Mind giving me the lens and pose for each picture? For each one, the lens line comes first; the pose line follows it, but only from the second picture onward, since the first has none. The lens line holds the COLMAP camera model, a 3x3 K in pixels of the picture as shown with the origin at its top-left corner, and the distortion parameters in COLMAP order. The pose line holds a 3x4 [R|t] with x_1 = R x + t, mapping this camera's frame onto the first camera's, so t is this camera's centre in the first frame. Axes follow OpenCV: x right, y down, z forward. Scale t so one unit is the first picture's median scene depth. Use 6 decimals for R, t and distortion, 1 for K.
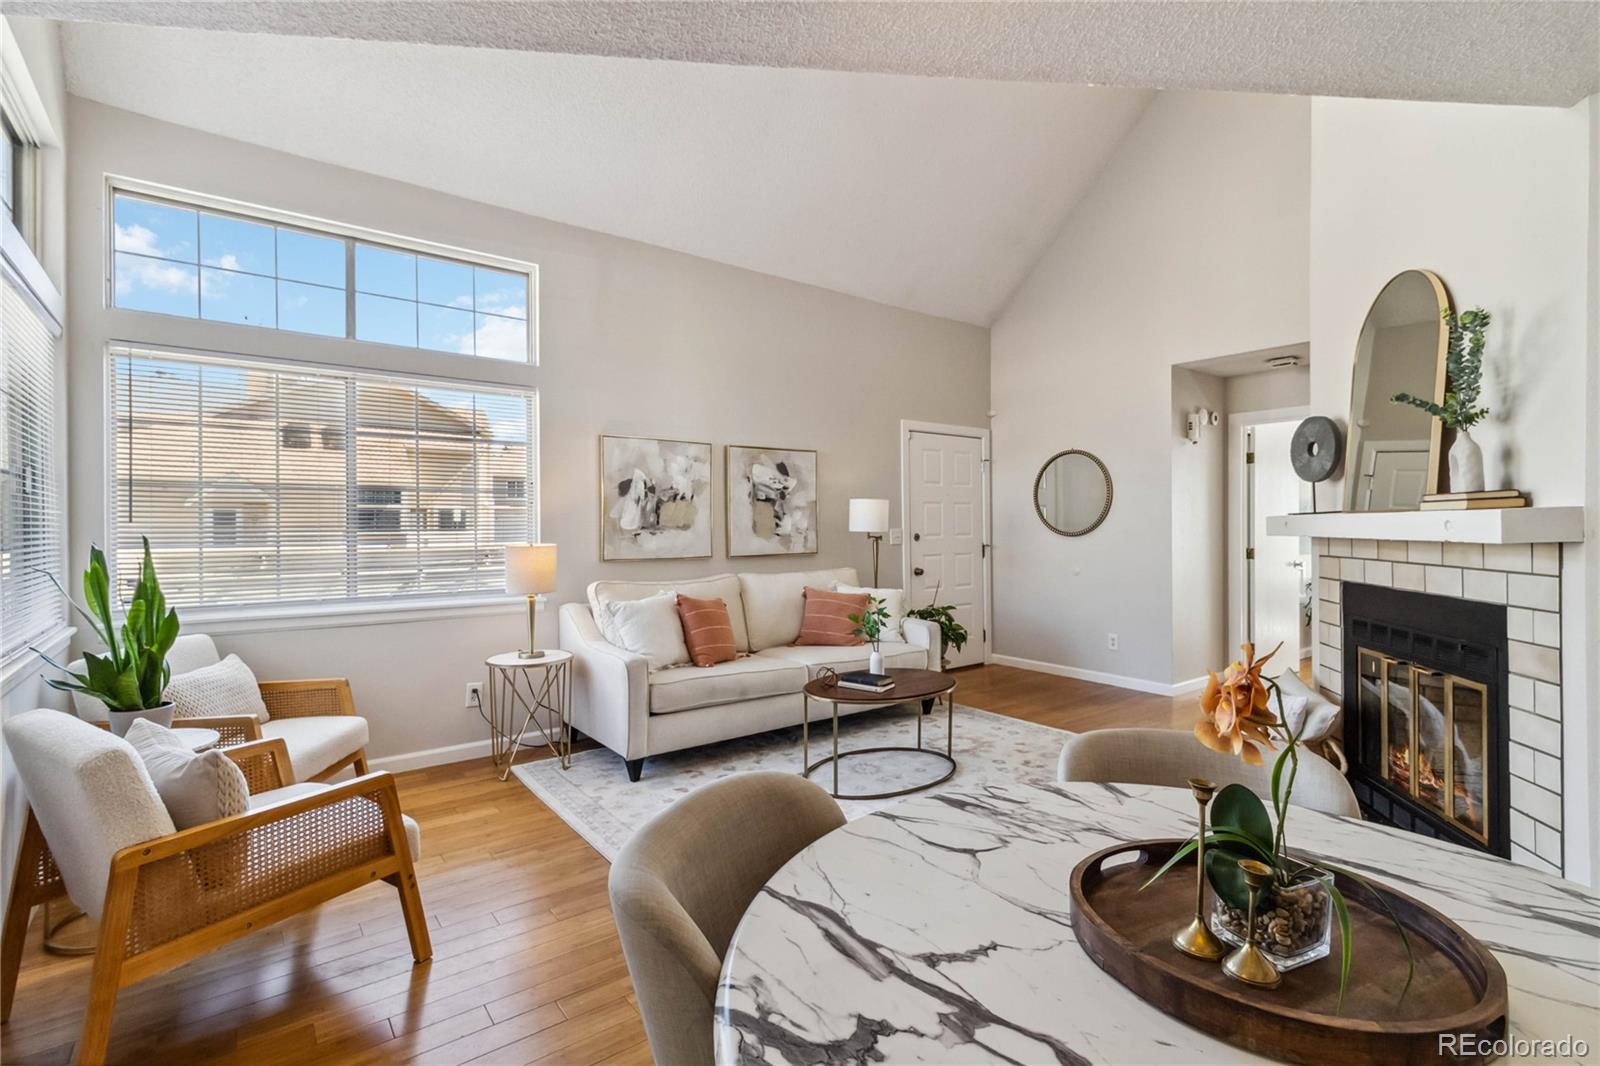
lens RADIAL K [[739.7, 0, 816.8], [0, 739.7, 531.0], [0, 0, 1]] dist [0.001631, -0.000275]
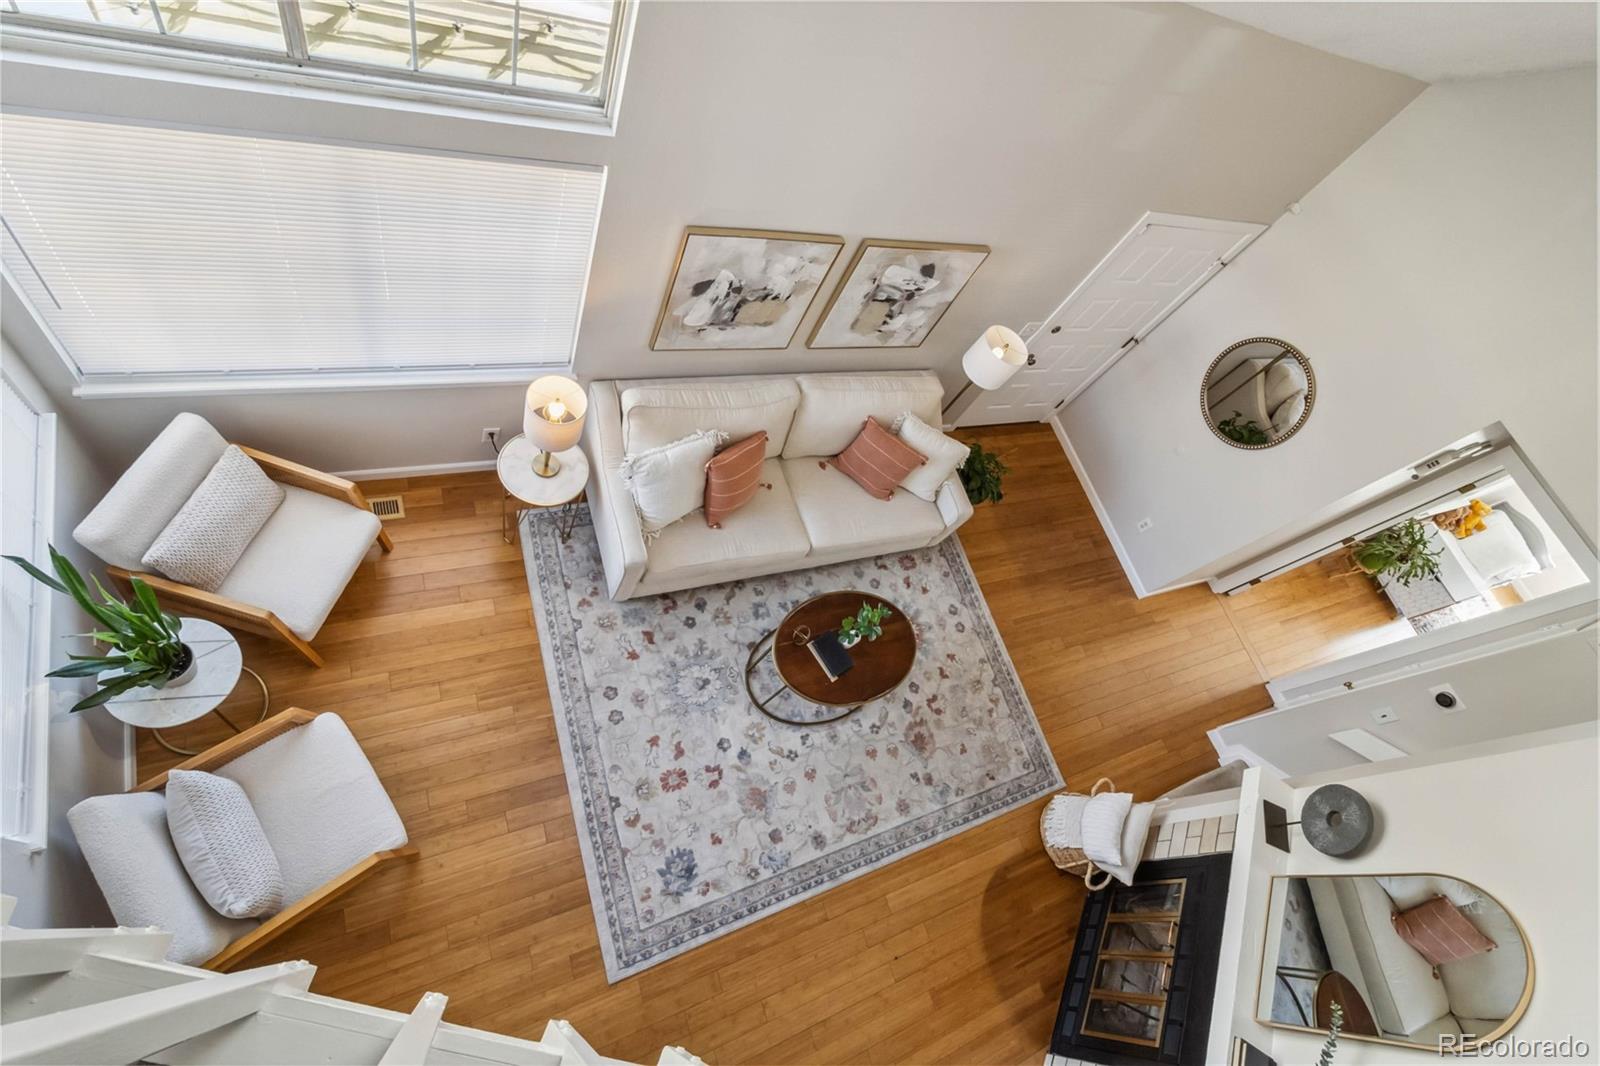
lens RADIAL K [[739.7, 0, 818.2], [0, 739.7, 526.1], [0, 0, 1]] dist [0.001631, -0.000275]
pose [[0.875836, 0.451201, 0.171260, -0.156081], [-0.388047, 0.447409, 0.805757, -0.528774], [0.286935, -0.772168, 0.566944, 0.377868]]
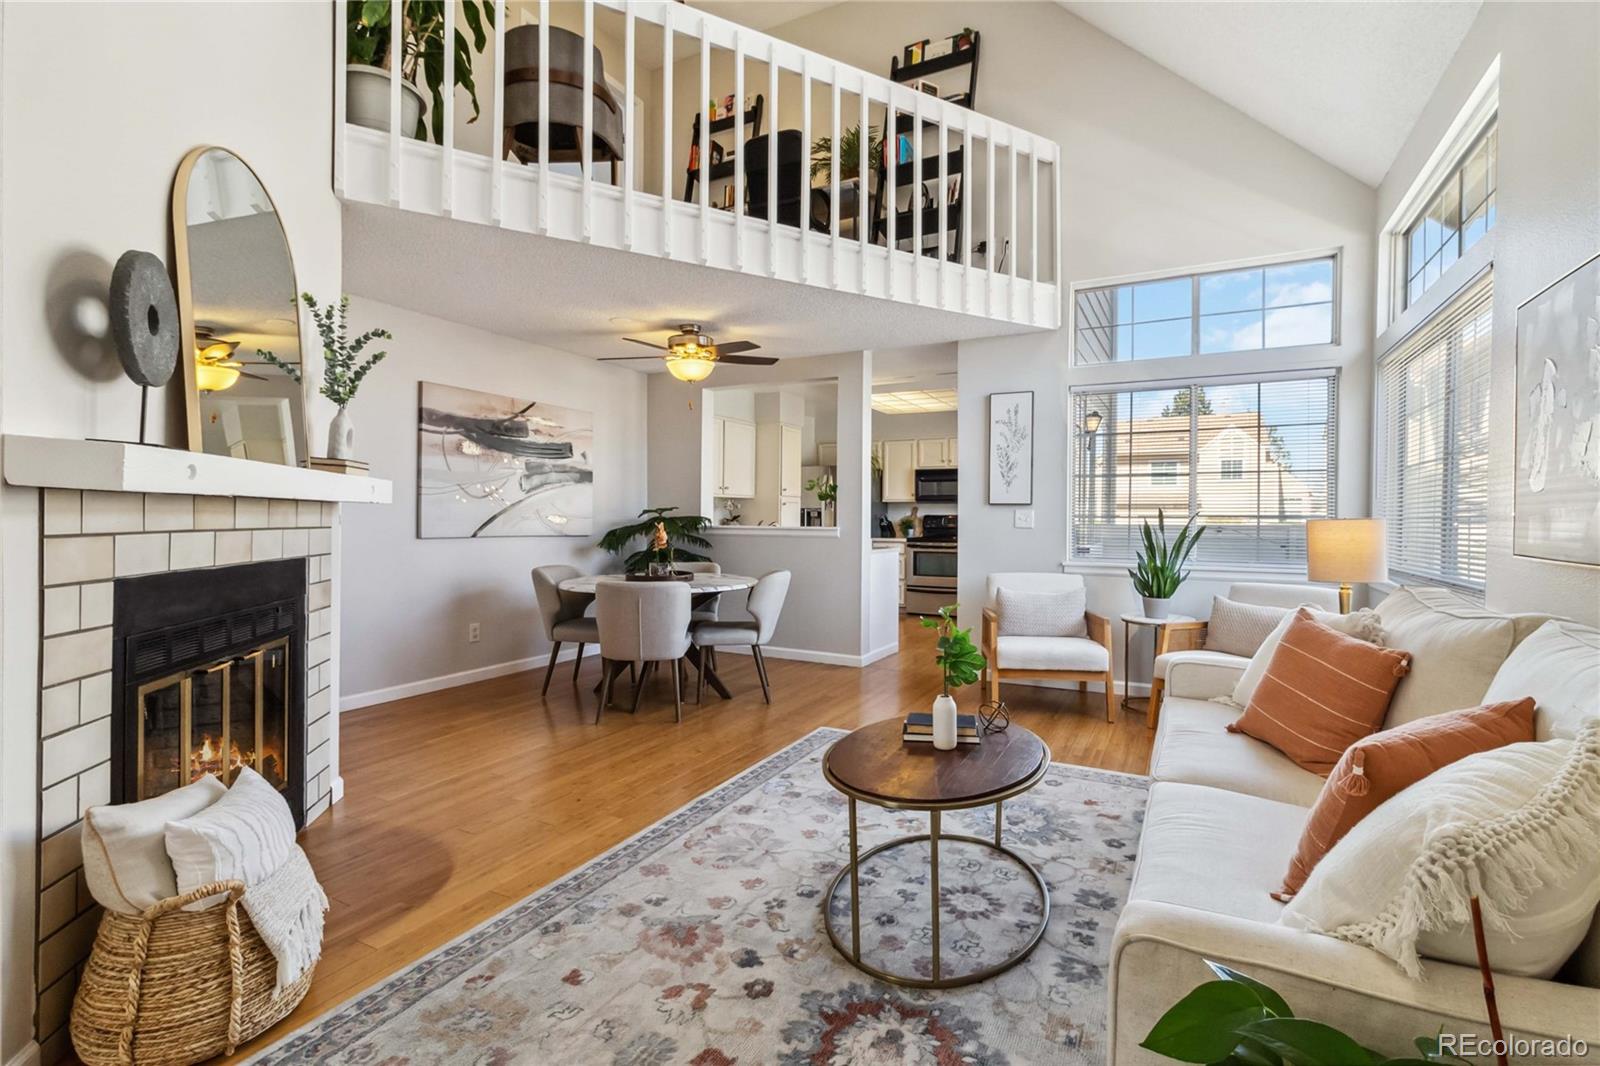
lens RADIAL K [[739.7, 0, 802.6], [0, 739.7, 523.6], [0, 0, 1]] dist [0.001631, -0.000275]
pose [[-0.915527, 0.001535, -0.402254, 0.314274], [-0.006075, 0.999826, 0.017641, 0.010158], [0.402211, 0.018594, -0.915358, 1.101498]]
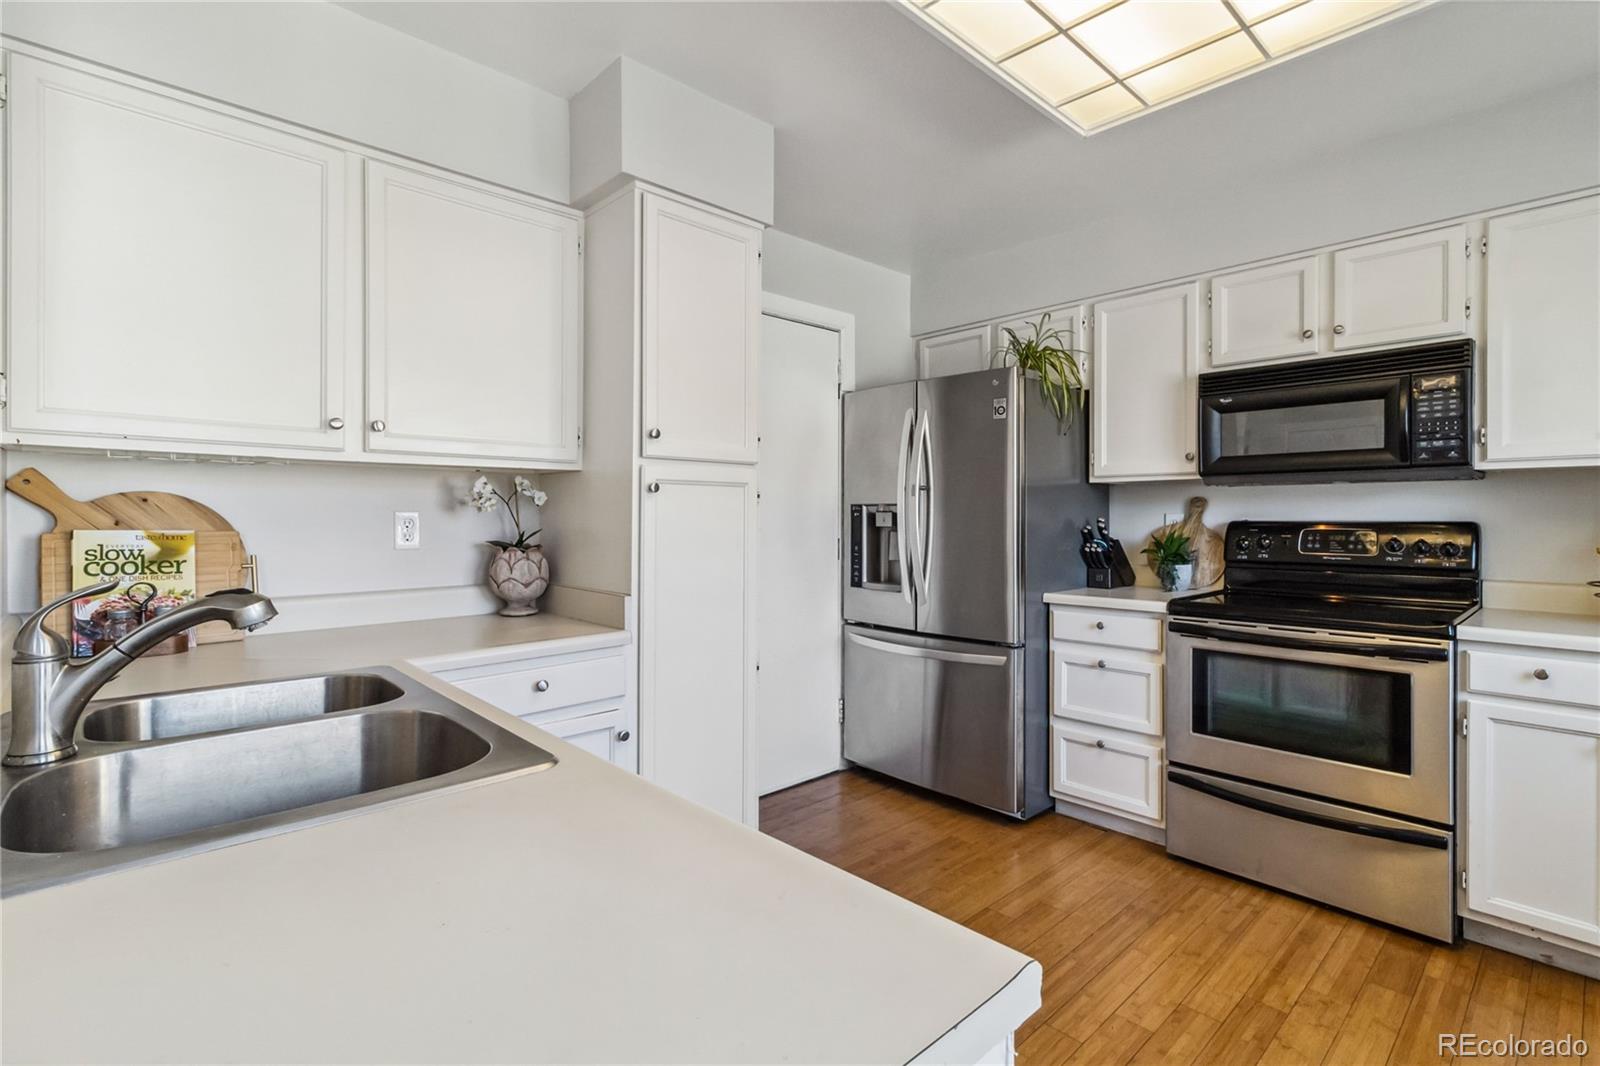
lens RADIAL K [[739.7, 0, 804.1], [0, 739.7, 523.5], [0, 0, 1]] dist [0.001631, -0.000275]
pose [[-0.996806, 0.003784, -0.079766, -0.298865], [0.002373, 0.999839, 0.017774, 0.009876], [0.079821, 0.017528, -0.996655, 0.129442]]
